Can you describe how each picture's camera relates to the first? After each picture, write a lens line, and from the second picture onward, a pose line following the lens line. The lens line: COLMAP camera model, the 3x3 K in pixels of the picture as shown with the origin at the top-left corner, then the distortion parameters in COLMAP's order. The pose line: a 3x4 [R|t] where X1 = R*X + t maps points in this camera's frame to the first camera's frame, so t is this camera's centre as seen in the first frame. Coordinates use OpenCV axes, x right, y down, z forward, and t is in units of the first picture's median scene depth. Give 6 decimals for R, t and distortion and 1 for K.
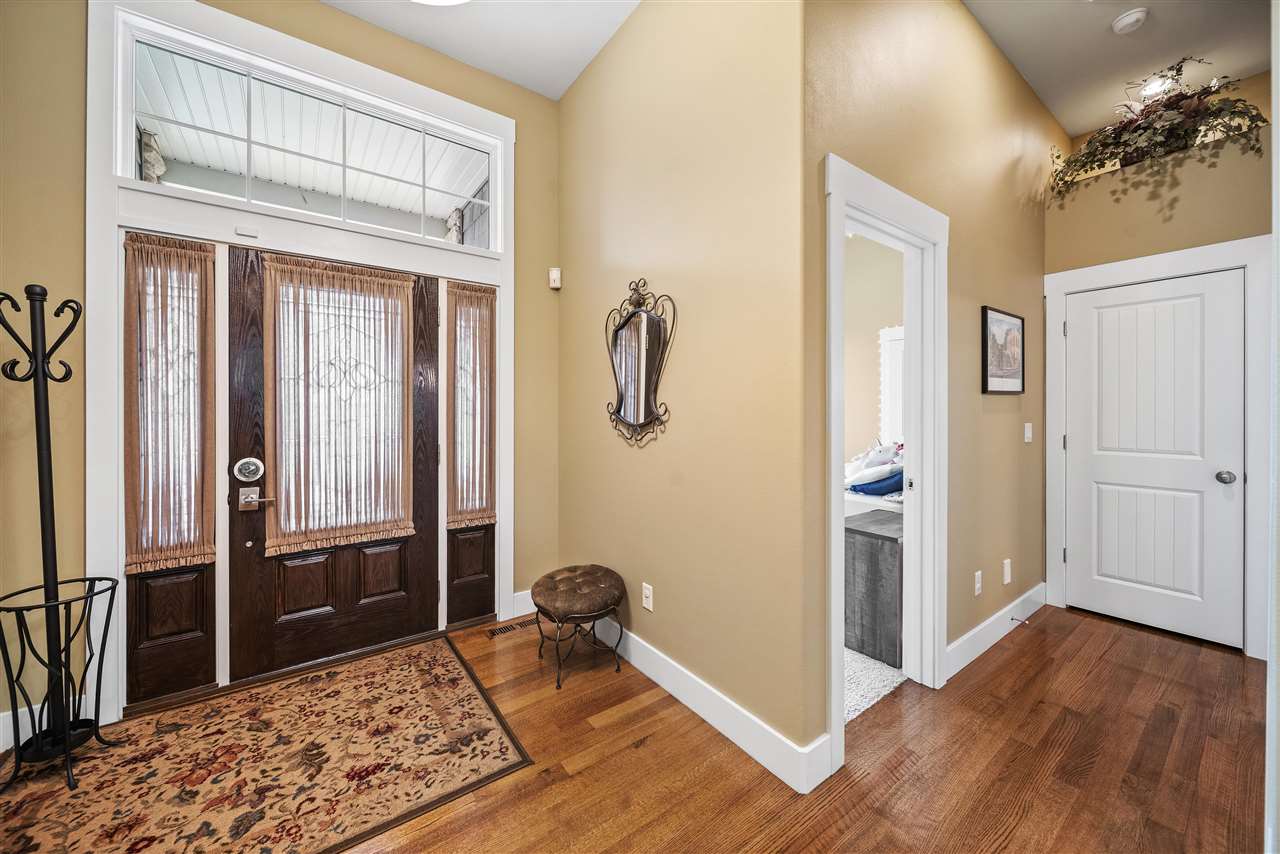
lens RADIAL K [[471.5, 0, 629.2], [0, 471.5, 411.4], [0, 0, 1]] dist [-0.001283, -0.000716]
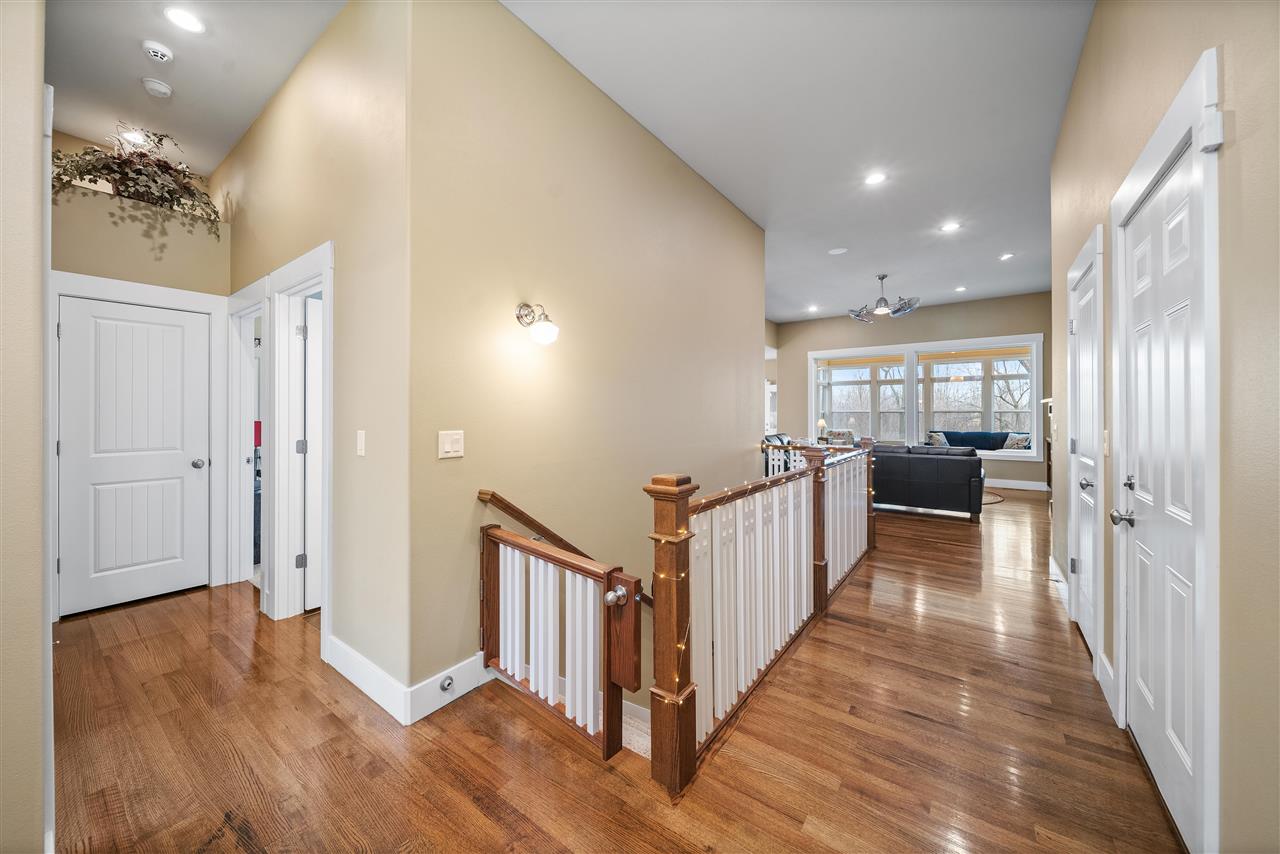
lens RADIAL K [[468.0, 0, 629.9], [0, 468.0, 415.8], [0, 0, 1]] dist [0.000772, -0.001194]
pose [[-0.307419, -0.002502, 0.951571, -0.391735], [0.001160, 0.999995, 0.003005, -0.002751], [-0.951574, 0.002028, -0.307414, 0.207104]]
